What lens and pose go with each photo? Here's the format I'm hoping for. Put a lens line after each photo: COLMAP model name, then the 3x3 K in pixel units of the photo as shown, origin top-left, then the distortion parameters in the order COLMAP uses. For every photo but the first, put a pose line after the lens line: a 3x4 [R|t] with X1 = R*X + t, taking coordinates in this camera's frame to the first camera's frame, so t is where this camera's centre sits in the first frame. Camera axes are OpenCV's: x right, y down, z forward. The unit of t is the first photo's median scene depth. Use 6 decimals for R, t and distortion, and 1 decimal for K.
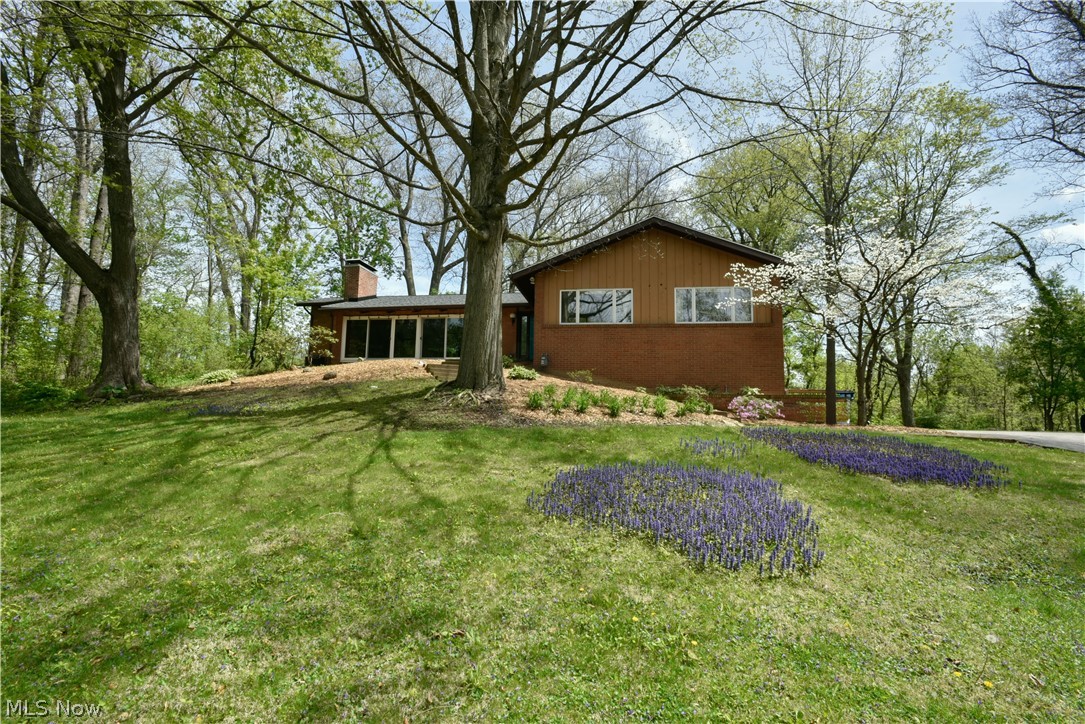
lens RADIAL K [[511.6, 0, 544.5], [0, 511.6, 364.1], [0, 0, 1]] dist [-0.008591, 0.000374]
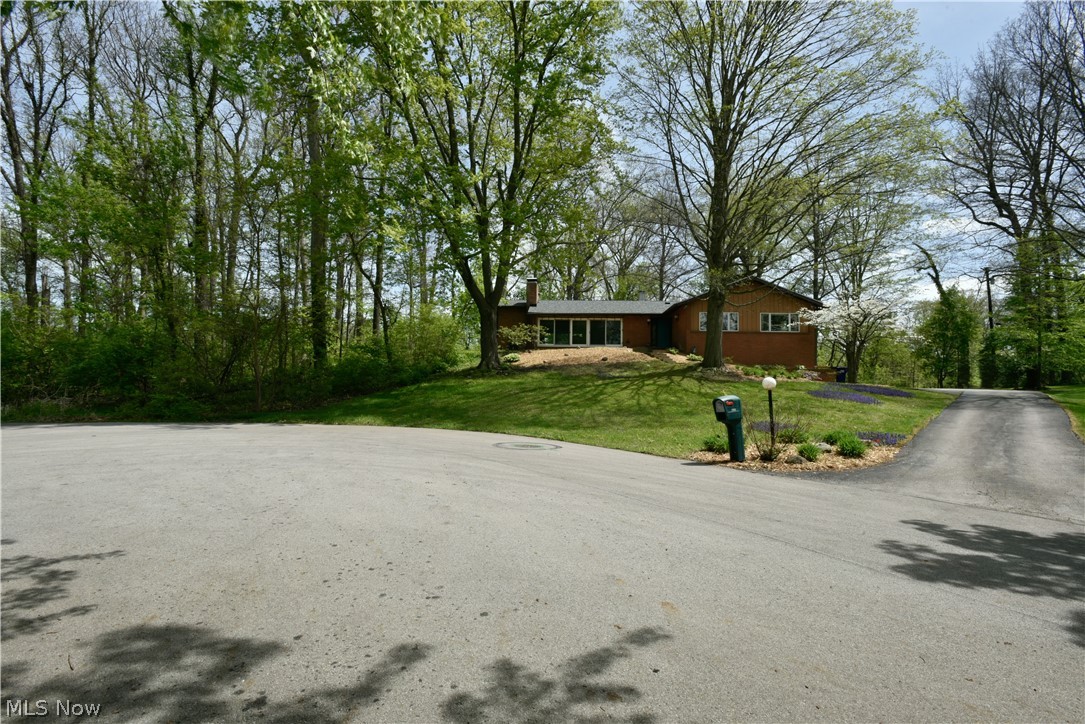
lens RADIAL K [[511.6, 0, 539.5], [0, 511.6, 363.2], [0, 0, 1]] dist [-0.008591, 0.000374]
pose [[0.994831, 0.005300, 0.101405, -0.552188], [-0.011526, 0.998077, 0.060911, -0.048309], [-0.100887, -0.061765, 0.992979, -0.603658]]
